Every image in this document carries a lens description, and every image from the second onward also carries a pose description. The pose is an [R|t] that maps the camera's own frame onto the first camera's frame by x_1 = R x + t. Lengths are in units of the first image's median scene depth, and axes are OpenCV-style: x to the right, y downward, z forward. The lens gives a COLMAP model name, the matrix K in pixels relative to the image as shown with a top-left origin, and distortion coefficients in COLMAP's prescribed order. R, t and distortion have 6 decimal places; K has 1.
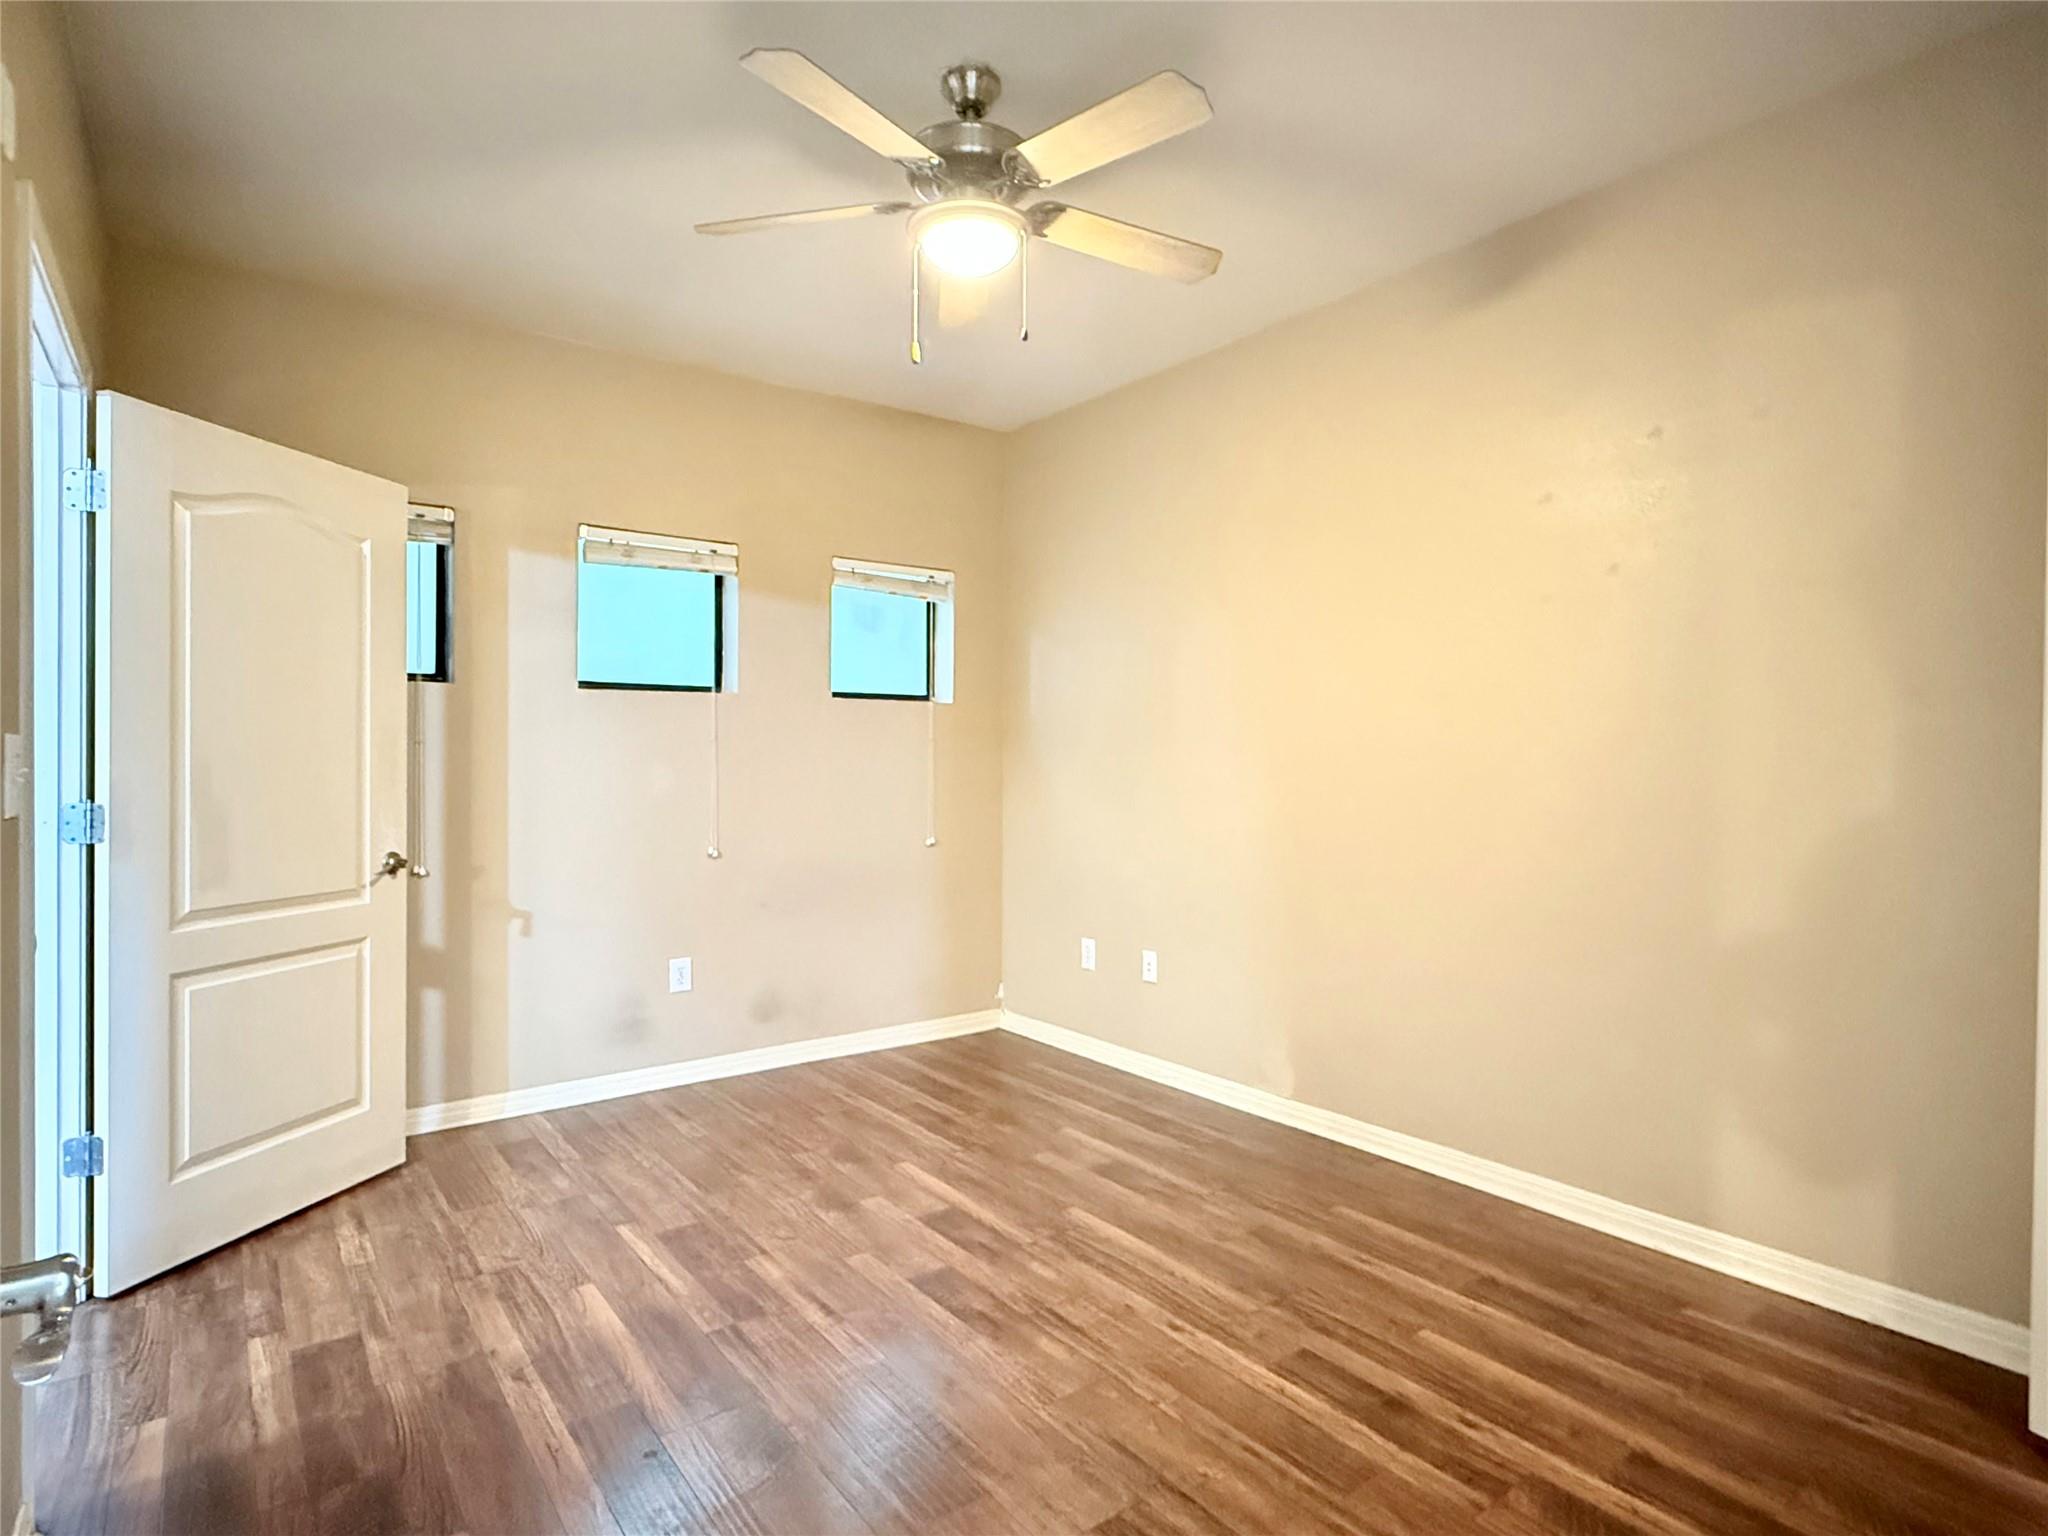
lens RADIAL K [[1096.4, 0, 1030.2], [0, 1096.4, 759.3], [0, 0, 1]] dist [-0.005515, -0.000408]
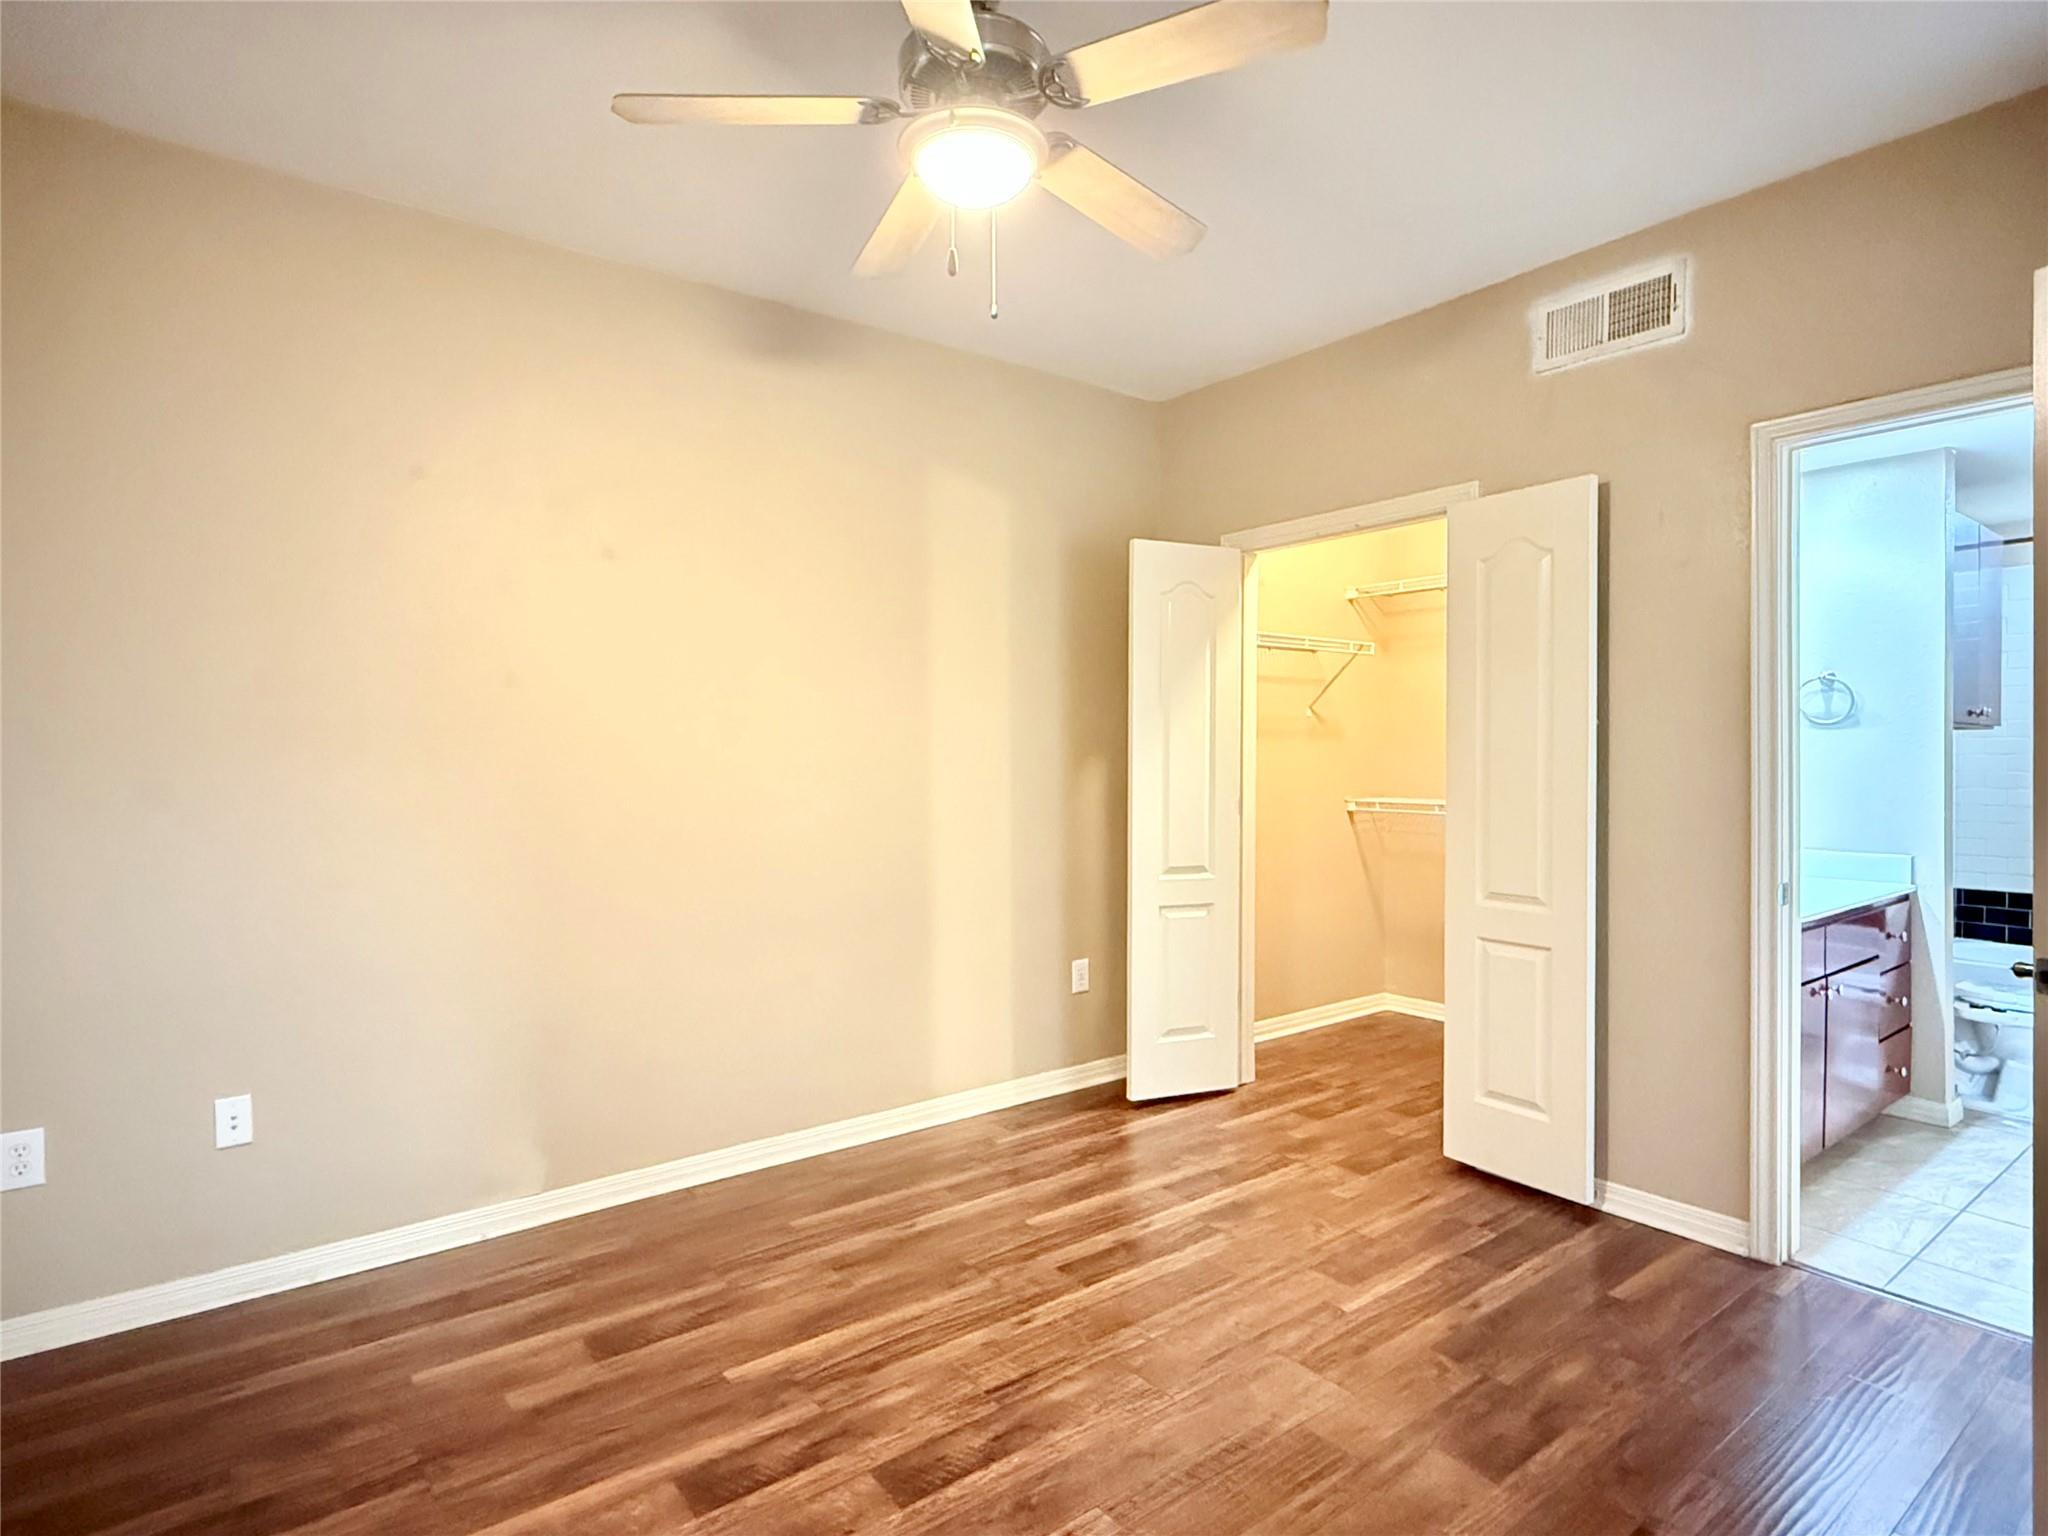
lens RADIAL K [[1096.4, 0, 1024.0], [0, 1096.4, 761.4], [0, 0, 1]] dist [-0.005515, -0.000408]
pose [[-0.017992, -0.008872, 0.999799, -0.817492], [0.005723, 0.999943, 0.008976, -0.024950], [-0.999822, 0.005883, -0.017940, 0.910335]]
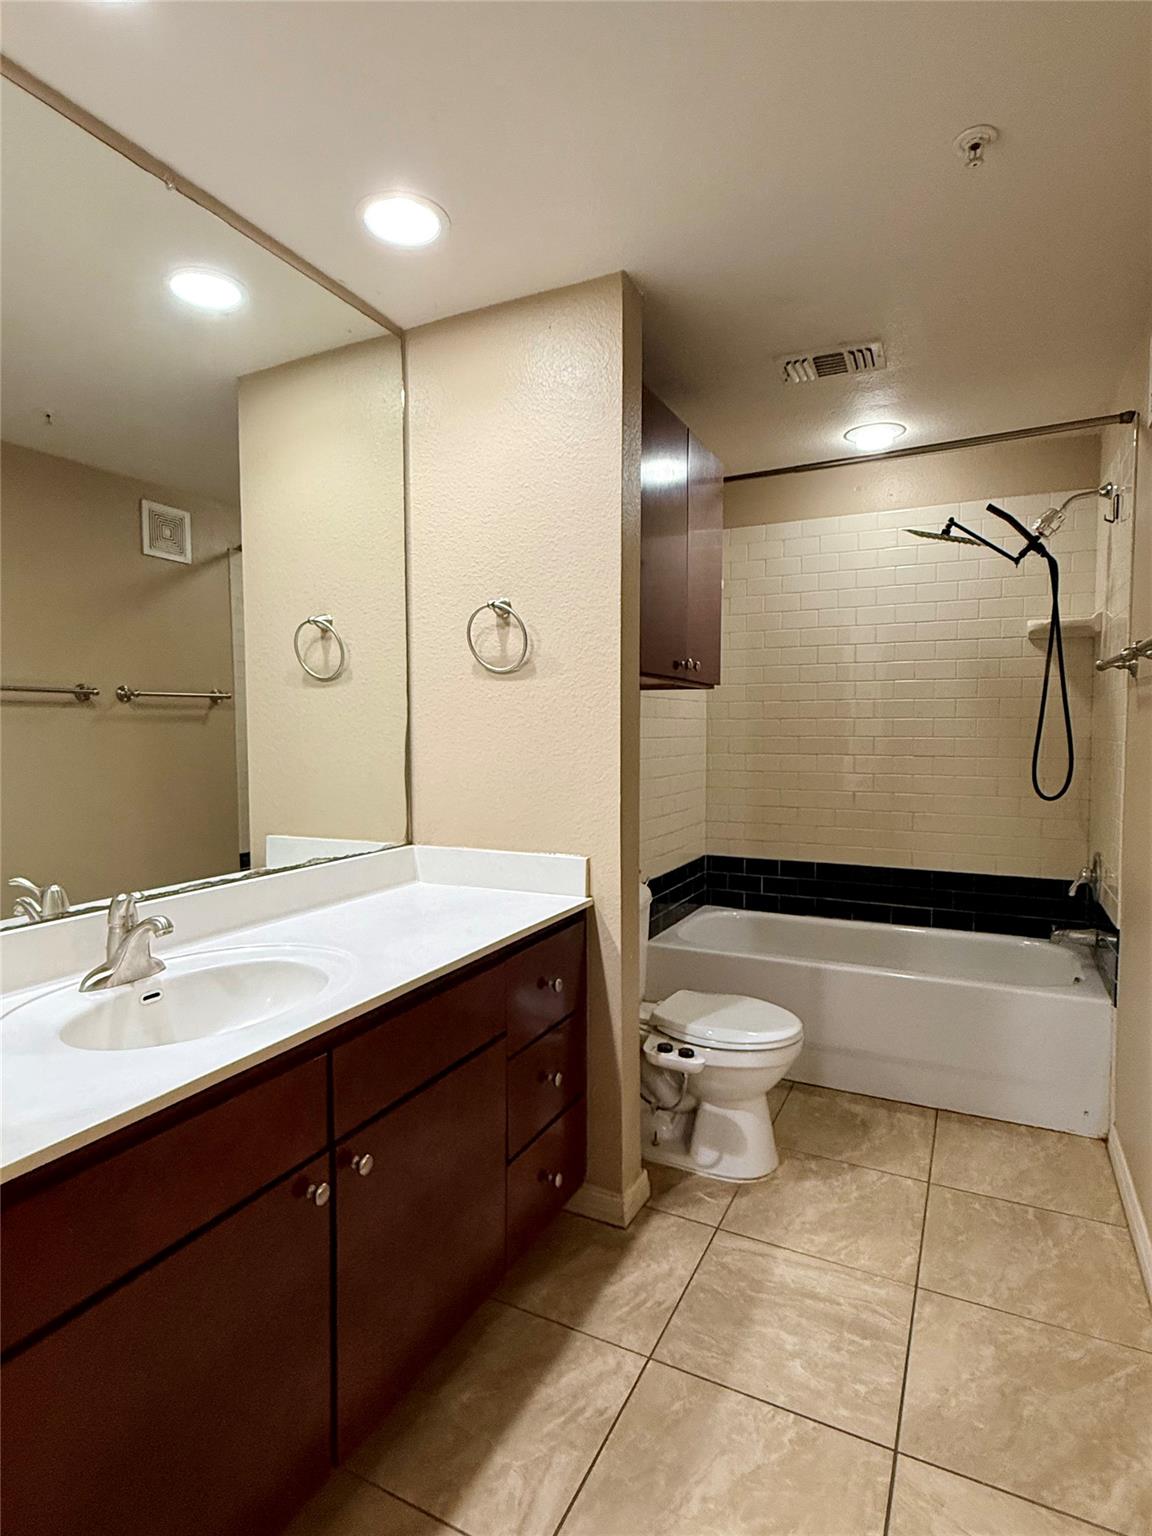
lens RADIAL K [[822.3, 0, 579.1], [0, 822.3, 763.5], [0, 0, 1]] dist [-0.005515, -0.000408]
pose [[-0.455349, -0.049188, 0.888953, -0.630611], [0.000538, 0.998457, 0.055522, -0.021796], [-0.890313, 0.025760, -0.454620, 0.697241]]
